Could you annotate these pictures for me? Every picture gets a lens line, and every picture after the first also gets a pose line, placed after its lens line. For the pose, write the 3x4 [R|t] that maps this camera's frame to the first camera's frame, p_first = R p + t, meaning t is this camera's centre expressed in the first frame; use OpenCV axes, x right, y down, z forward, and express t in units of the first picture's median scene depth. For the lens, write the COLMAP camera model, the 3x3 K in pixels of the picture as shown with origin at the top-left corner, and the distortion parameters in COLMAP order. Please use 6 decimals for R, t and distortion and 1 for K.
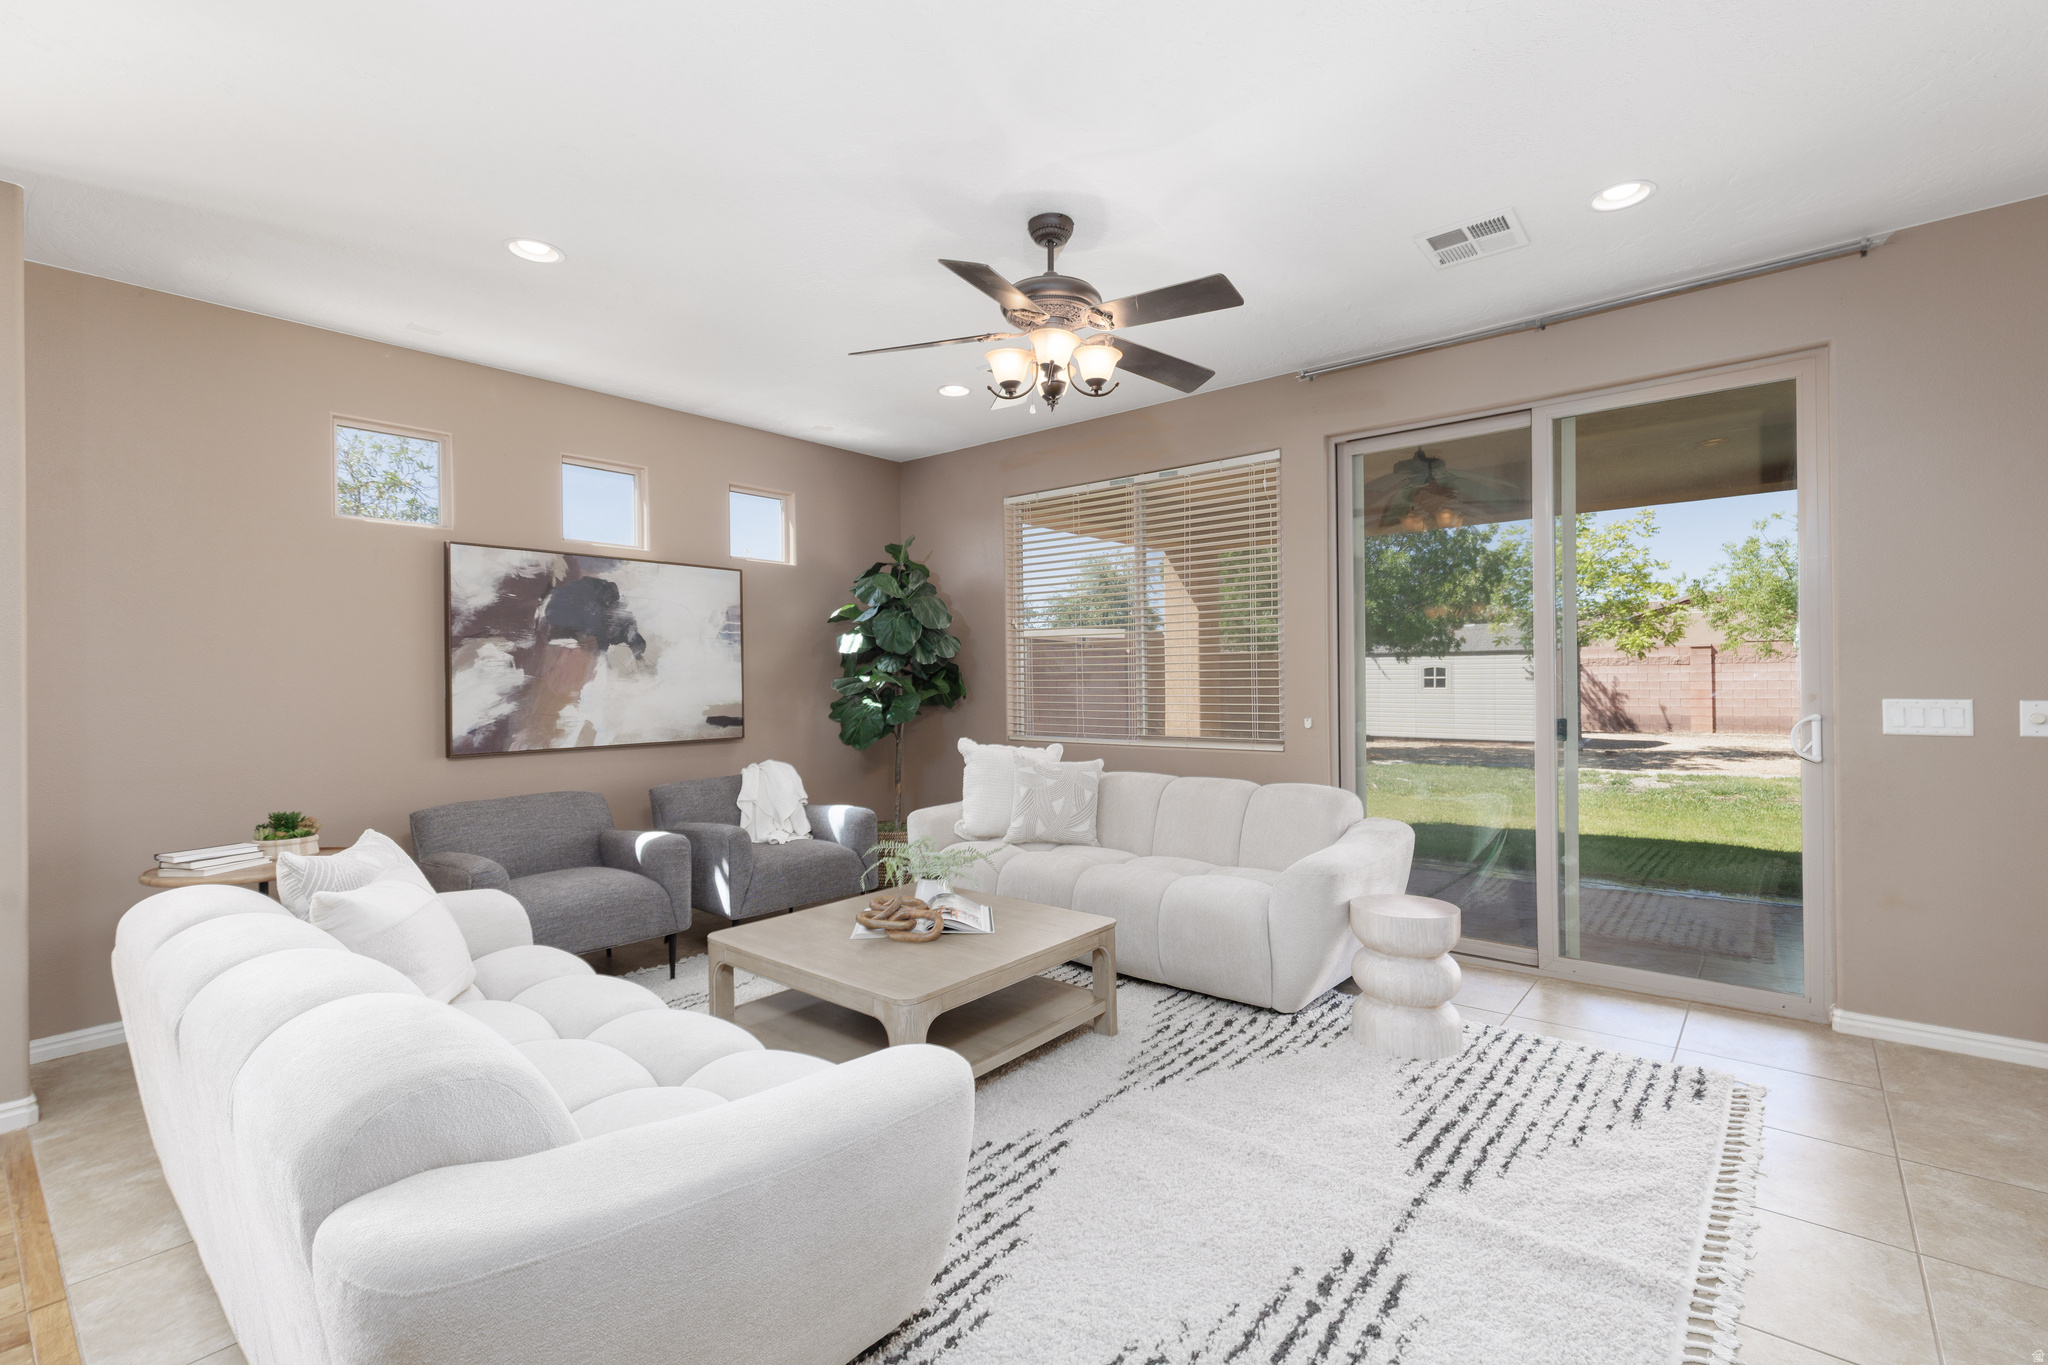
lens RADIAL K [[915.5, 0, 1032.8], [0, 915.5, 672.9], [0, 0, 1]] dist [0.002873, -0.000110]
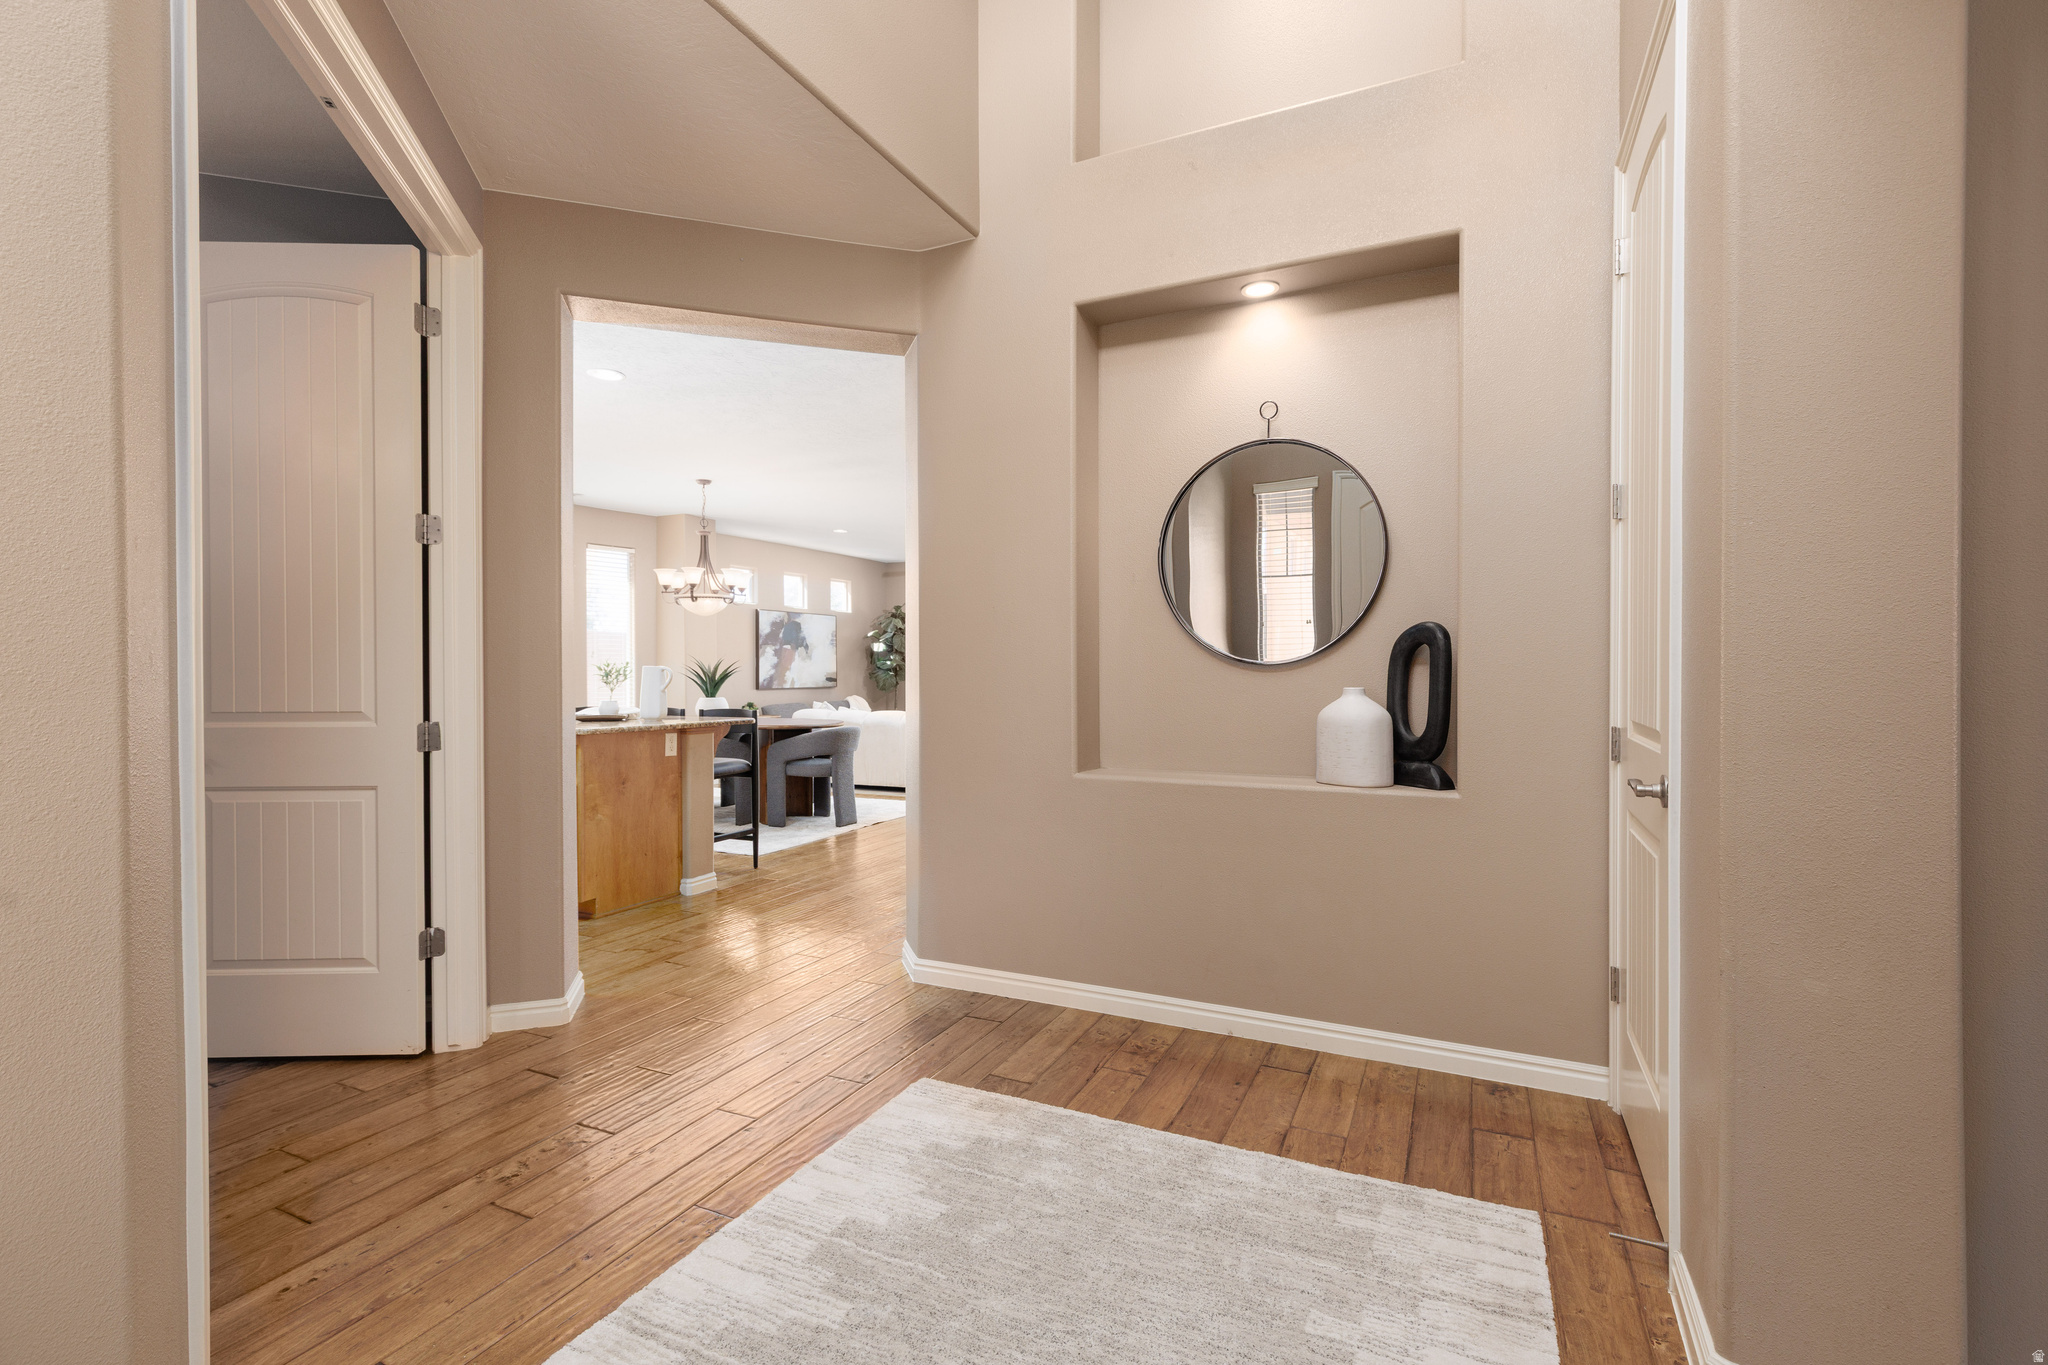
lens RADIAL K [[915.5, 0, 1029.1], [0, 915.5, 677.5], [0, 0, 1]] dist [0.002873, -0.000110]
pose [[0.971270, 0.015766, 0.237458, -0.446442], [-0.021255, 0.999562, 0.020571, -0.013658], [-0.237029, -0.025027, 0.971180, -1.602039]]
